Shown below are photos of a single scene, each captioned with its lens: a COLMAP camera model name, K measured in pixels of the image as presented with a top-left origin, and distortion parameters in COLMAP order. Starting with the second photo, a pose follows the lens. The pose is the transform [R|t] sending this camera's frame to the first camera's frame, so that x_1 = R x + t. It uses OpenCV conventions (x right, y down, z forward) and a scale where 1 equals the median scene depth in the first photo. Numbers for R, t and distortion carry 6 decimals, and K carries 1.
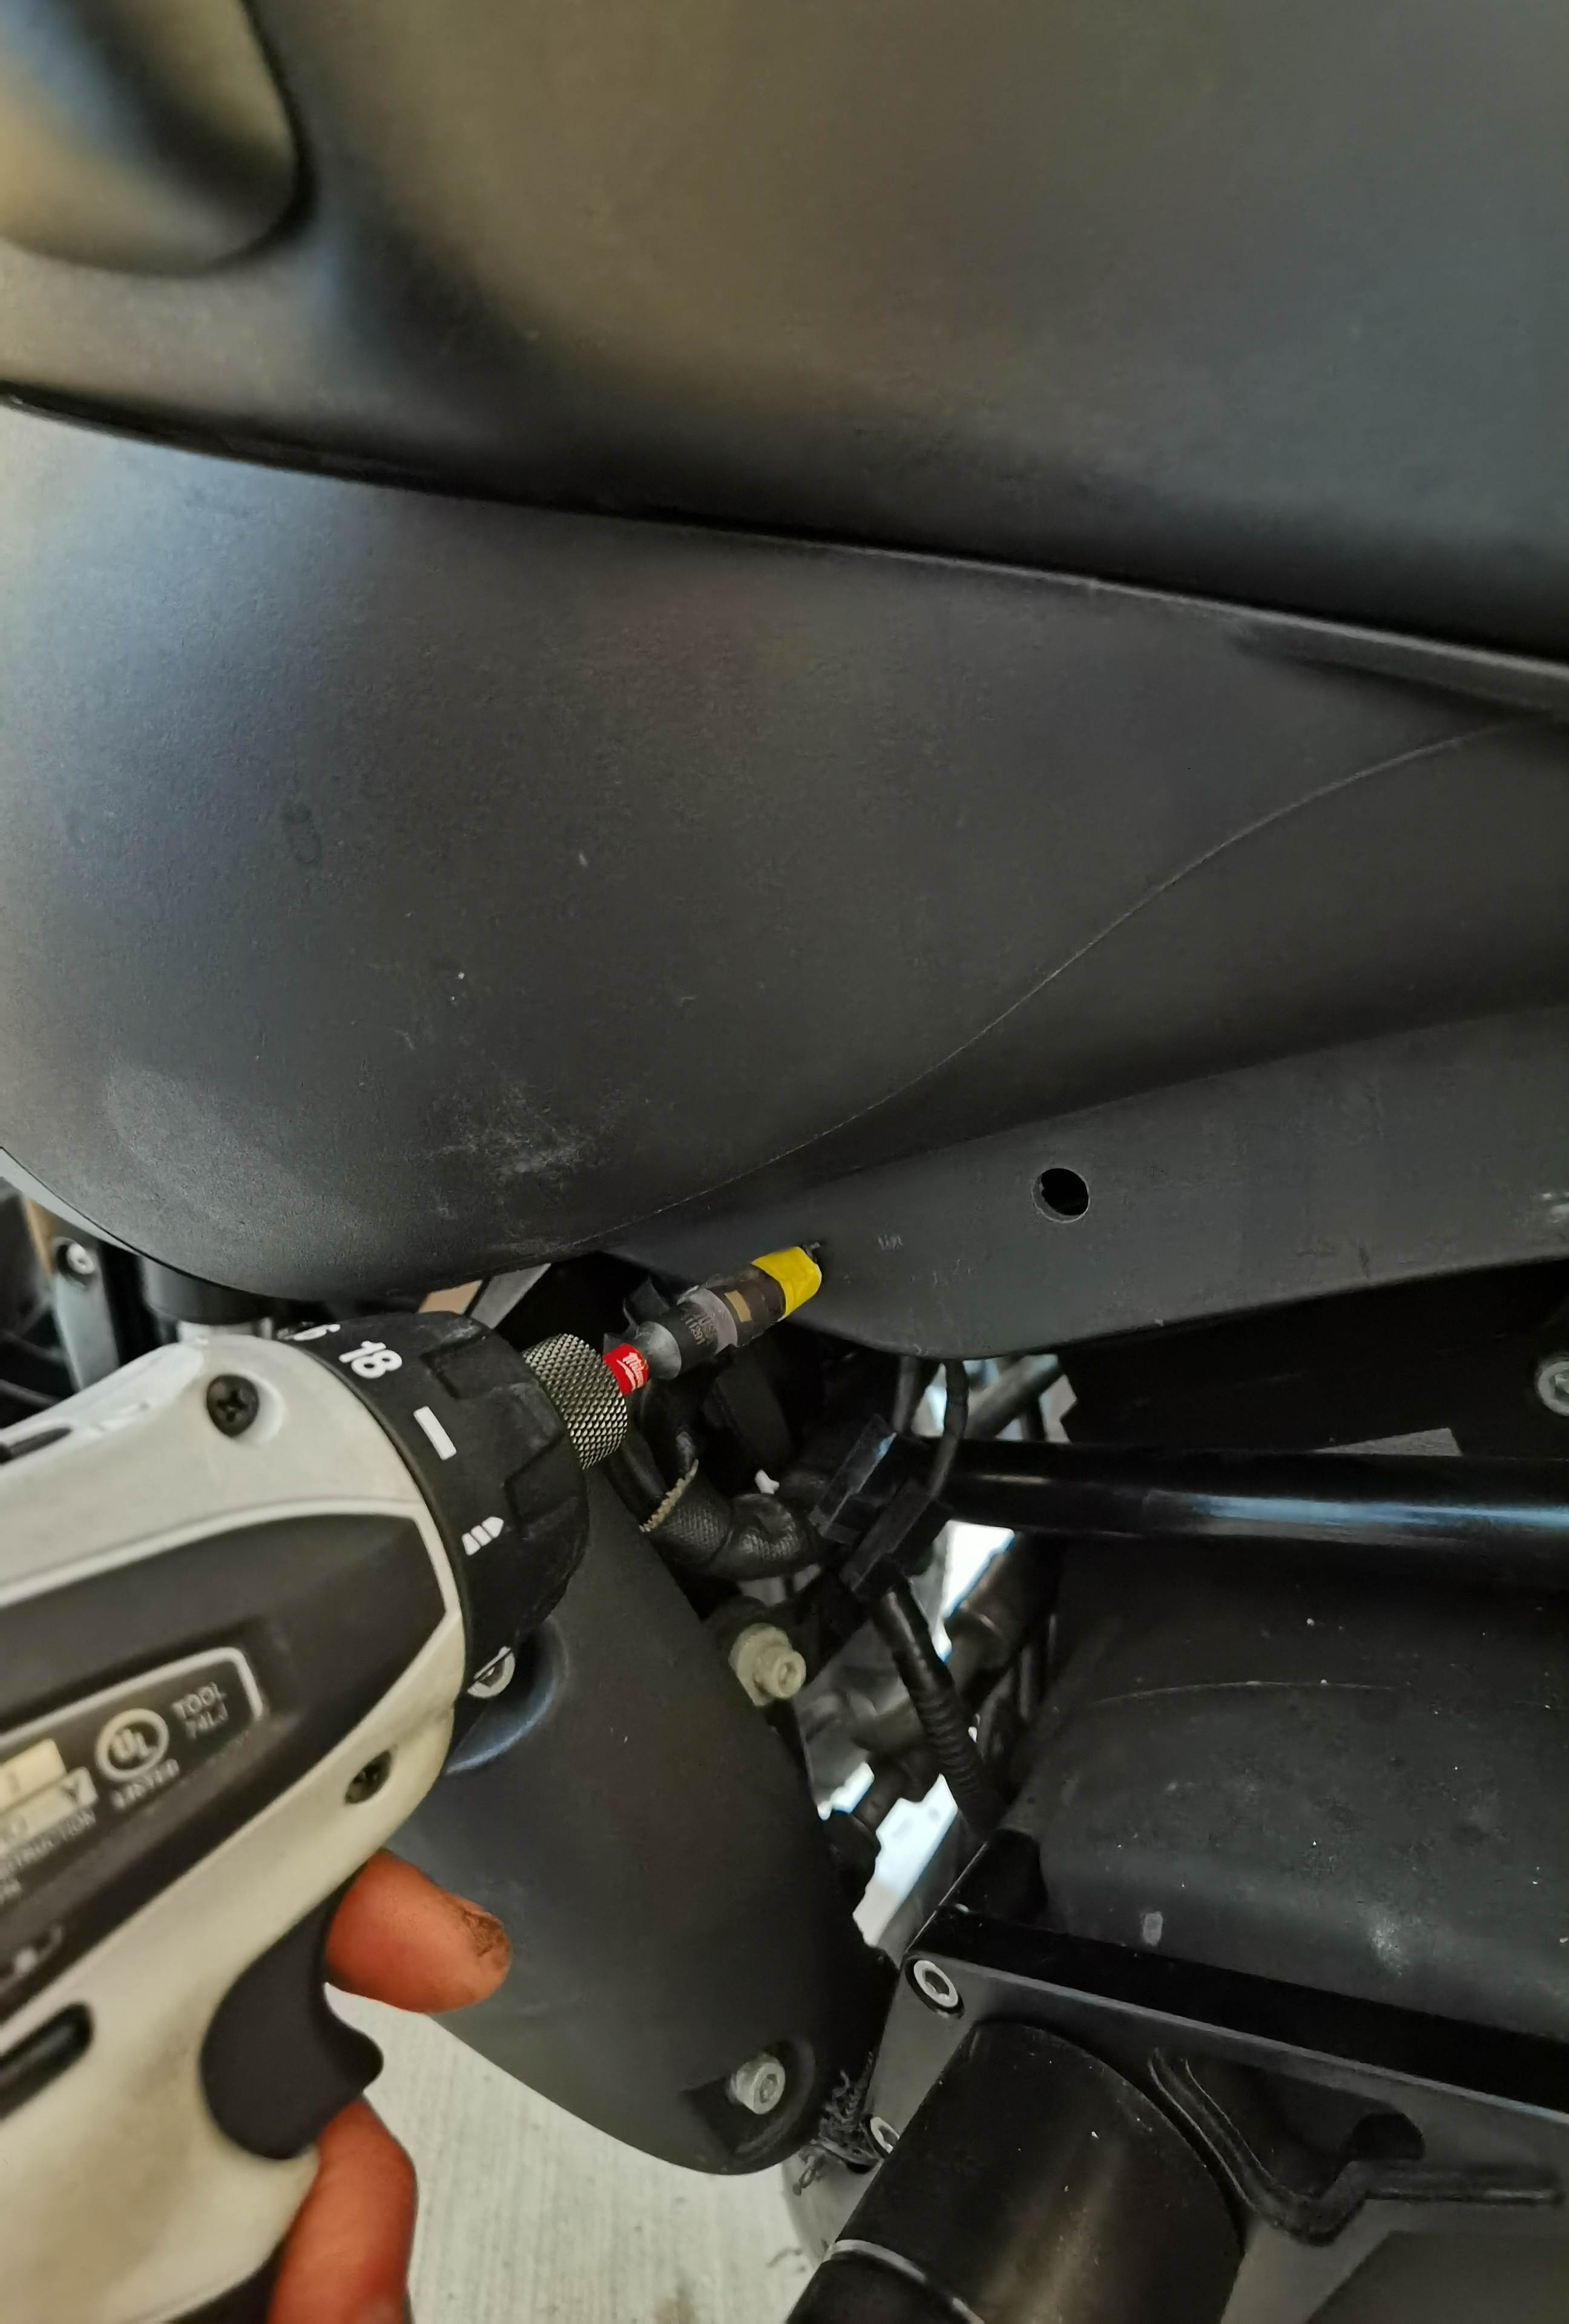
lens RADIAL K [[1292.8, 0, 784.5], [0, 1292.8, 1162.0], [0, 0, 1]] dist [-0.003036, 0.000096]
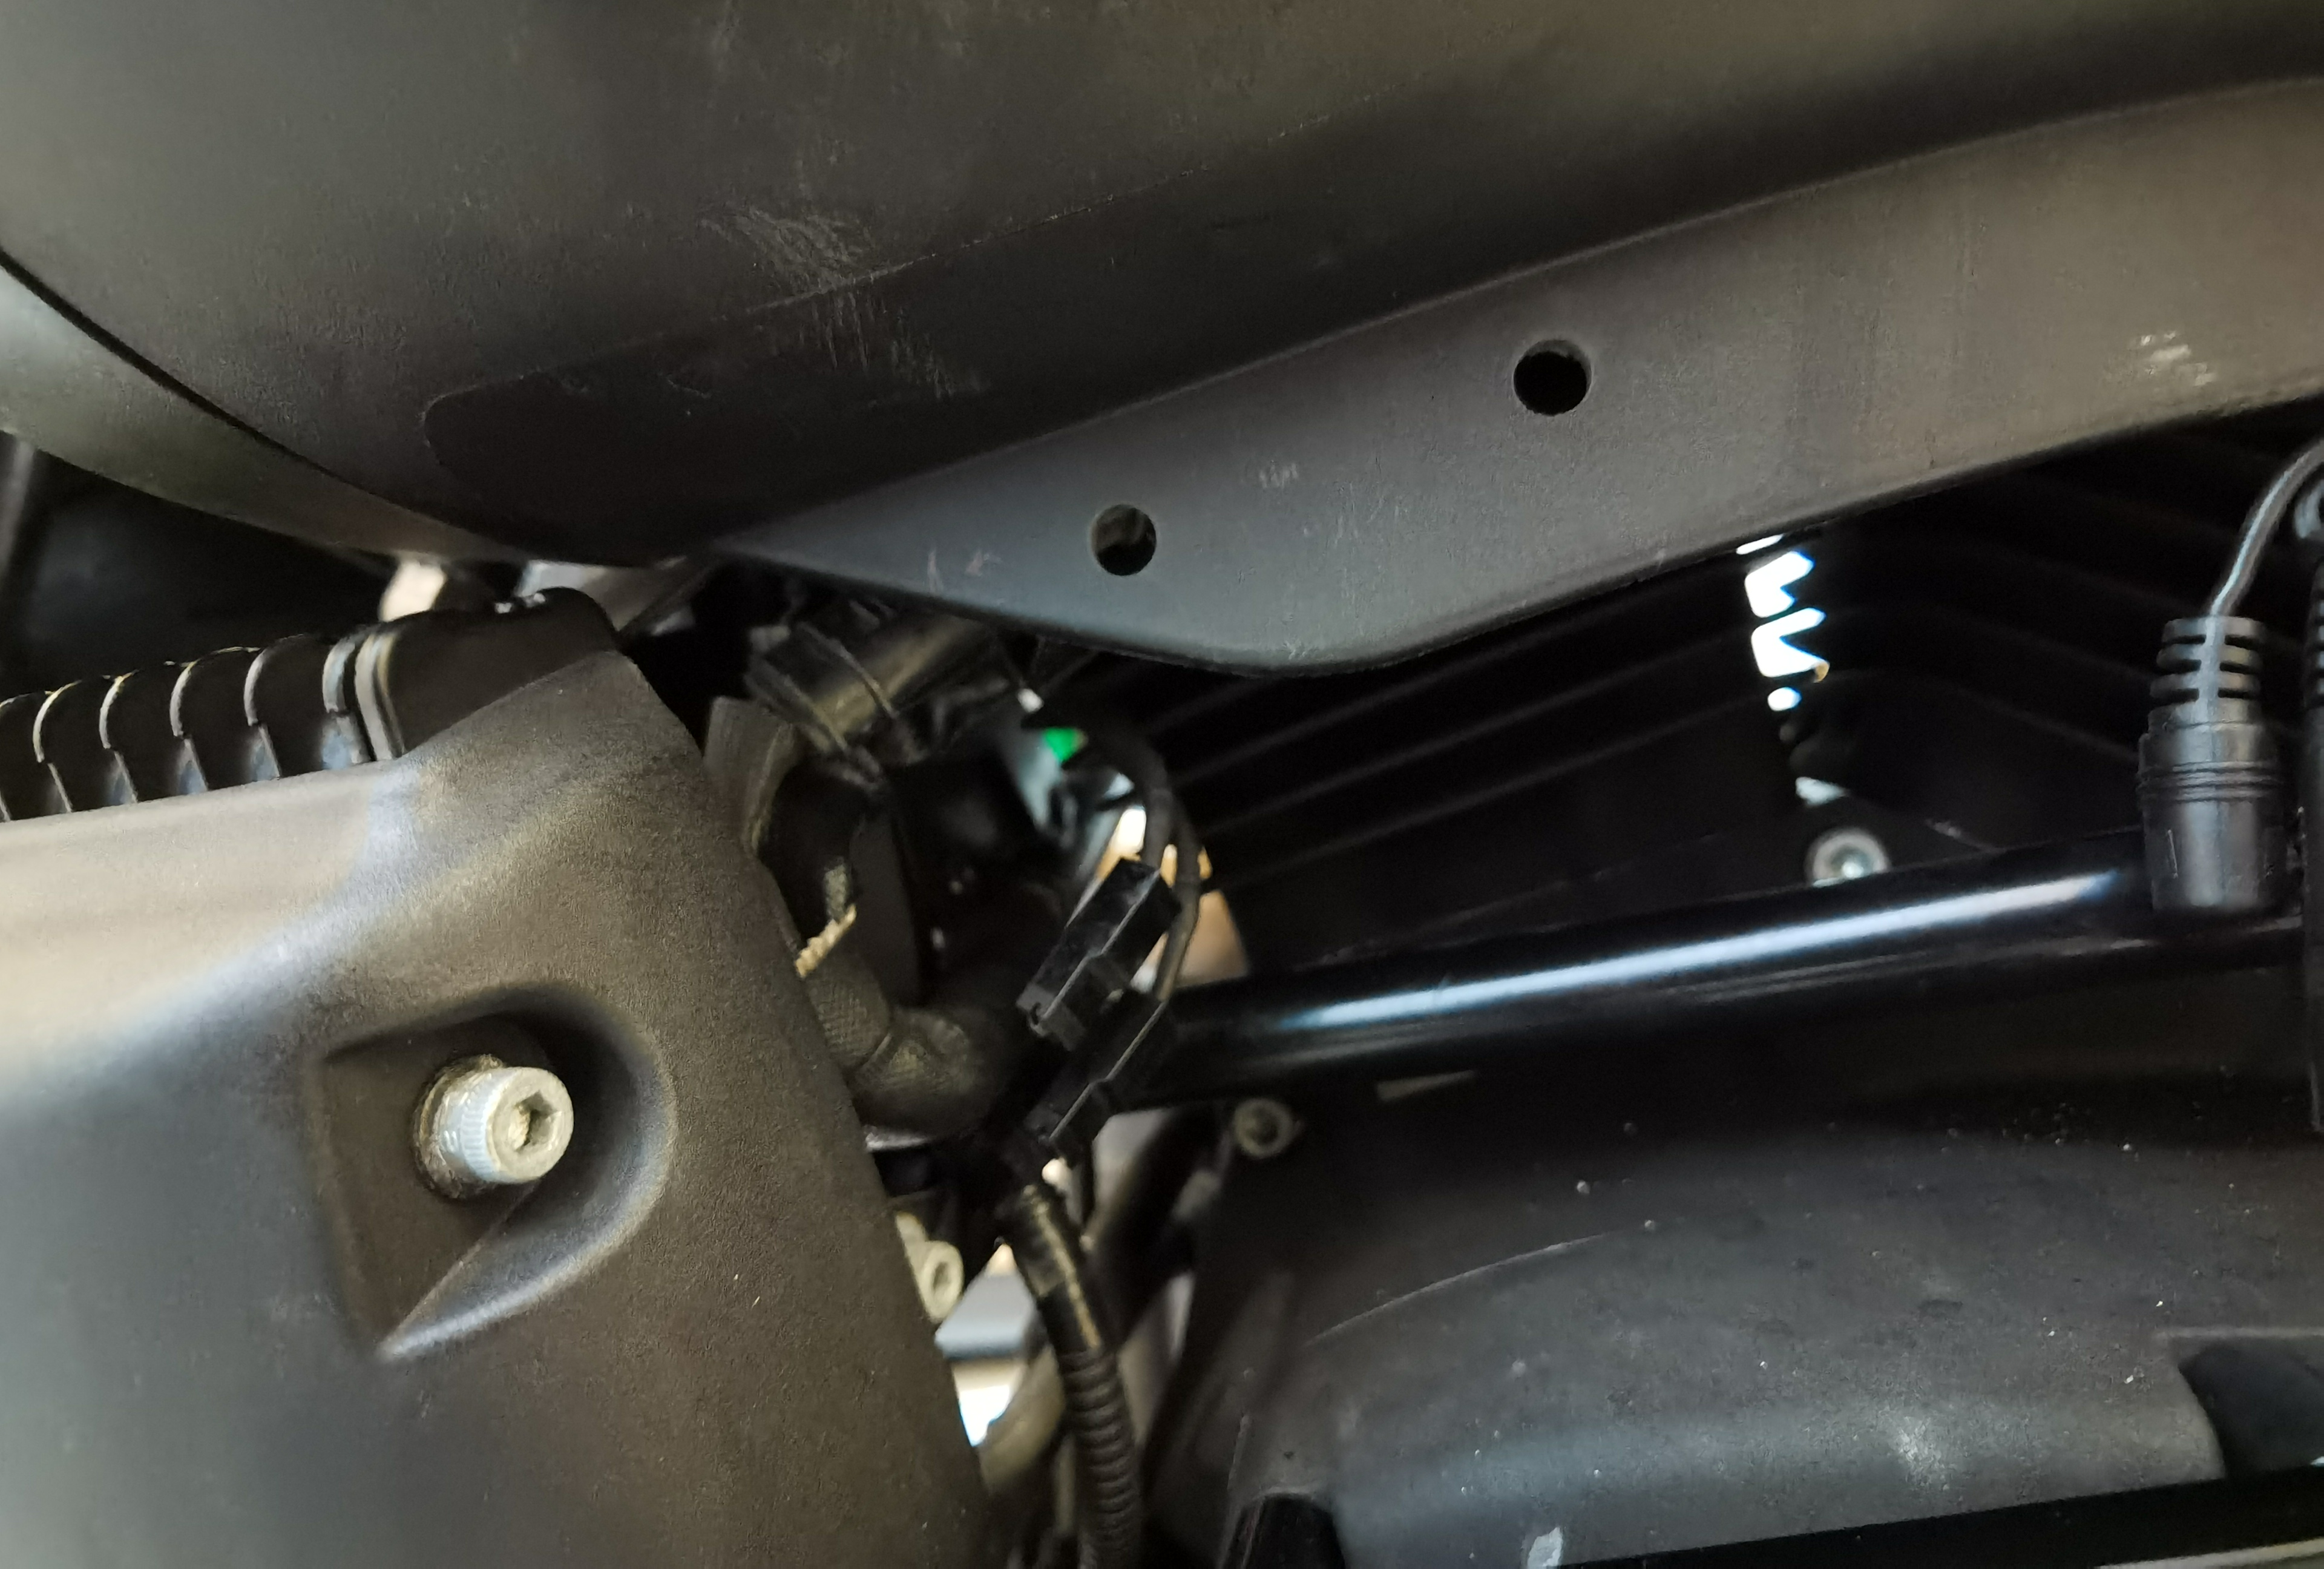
lens RADIAL K [[1292.8, 0, 1162.0], [0, 1292.8, 784.5], [0, 0, 1]] dist [-0.003036, 0.000096]
pose [[0.899270, 0.140382, 0.414254, -0.217139], [-0.024833, 0.961954, -0.272079, 0.366078], [-0.436688, 0.234385, 0.868543, 0.377738]]
